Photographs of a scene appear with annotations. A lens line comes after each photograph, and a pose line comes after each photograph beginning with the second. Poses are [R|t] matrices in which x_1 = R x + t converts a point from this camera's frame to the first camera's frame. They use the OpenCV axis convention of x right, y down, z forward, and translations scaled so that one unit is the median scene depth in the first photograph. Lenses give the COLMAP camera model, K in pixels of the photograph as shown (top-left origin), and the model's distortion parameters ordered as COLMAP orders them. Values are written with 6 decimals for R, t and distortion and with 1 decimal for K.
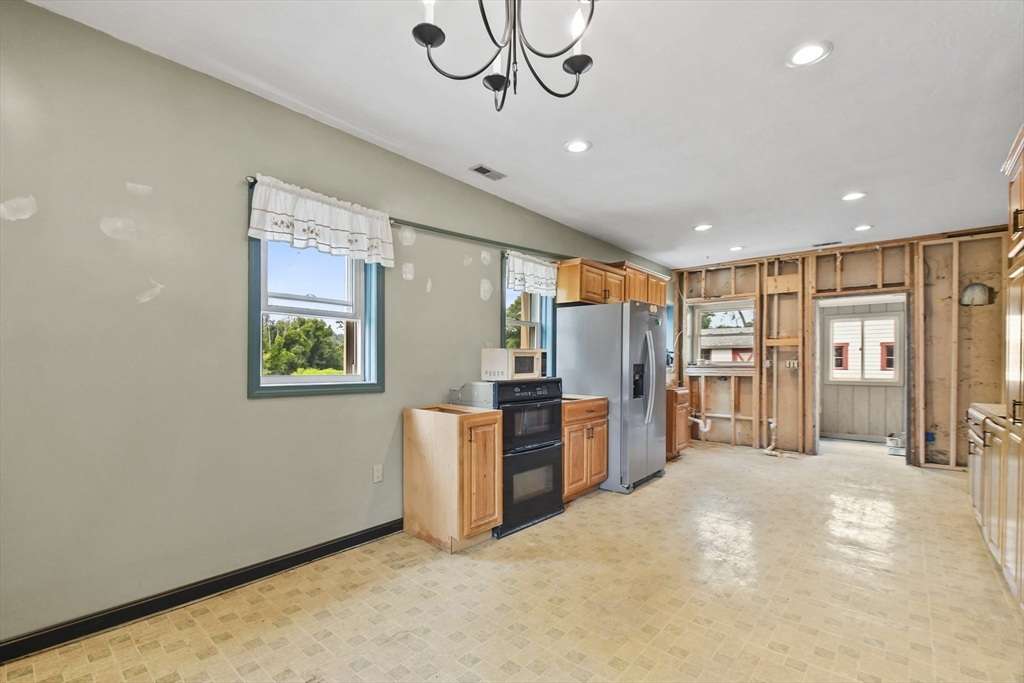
lens RADIAL K [[456.3, 0, 509.2], [0, 456.3, 353.6], [0, 0, 1]] dist [0.000501, -0.000120]
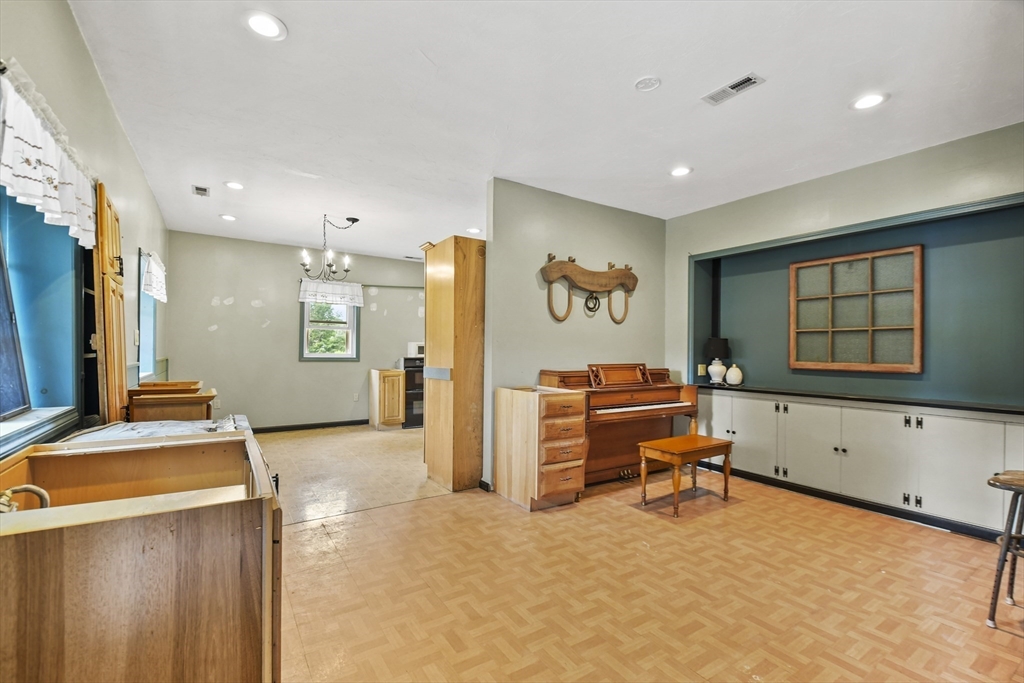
lens RADIAL K [[444.6, 0, 508.4], [0, 444.6, 345.2], [0, 0, 1]] dist [-0.001180, -0.010647]
pose [[0.962247, 0.005137, -0.272131, 0.435467], [-0.004440, 0.999985, 0.003178, -0.002851], [0.272143, -0.001849, 0.962255, -0.387602]]
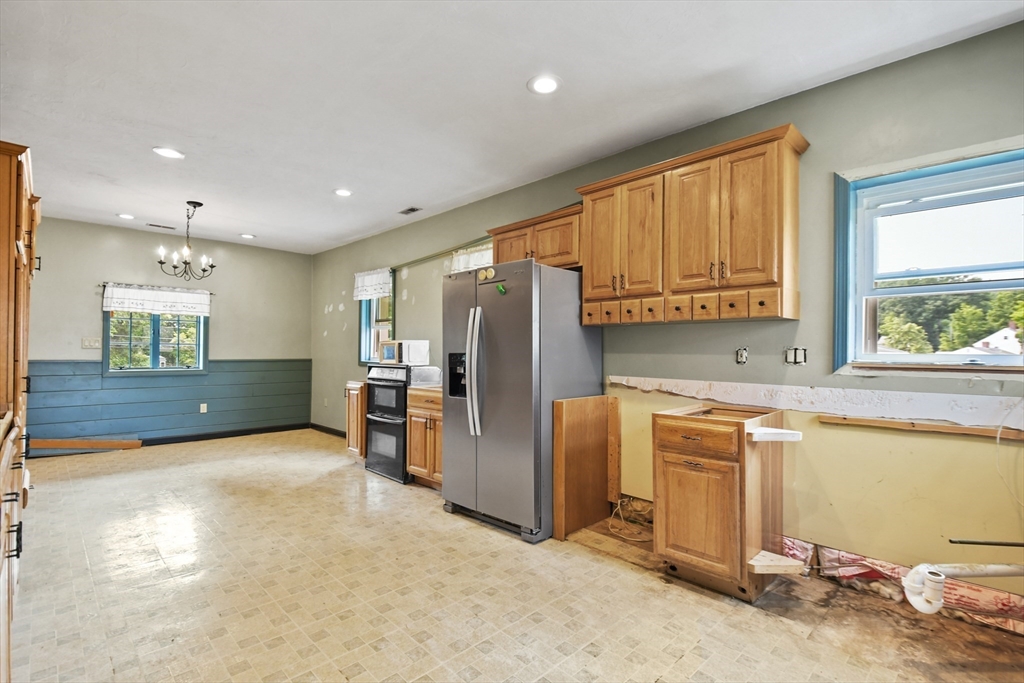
lens RADIAL K [[489.3, 0, 512.8], [0, 489.3, 333.7], [0, 0, 1]] dist [-0.001228, -0.000282]
pose [[-0.086240, -0.042942, -0.995348, 0.635584], [0.005663, 0.999033, -0.043592, 0.014751], [0.996258, -0.009396, -0.085914, 0.666507]]
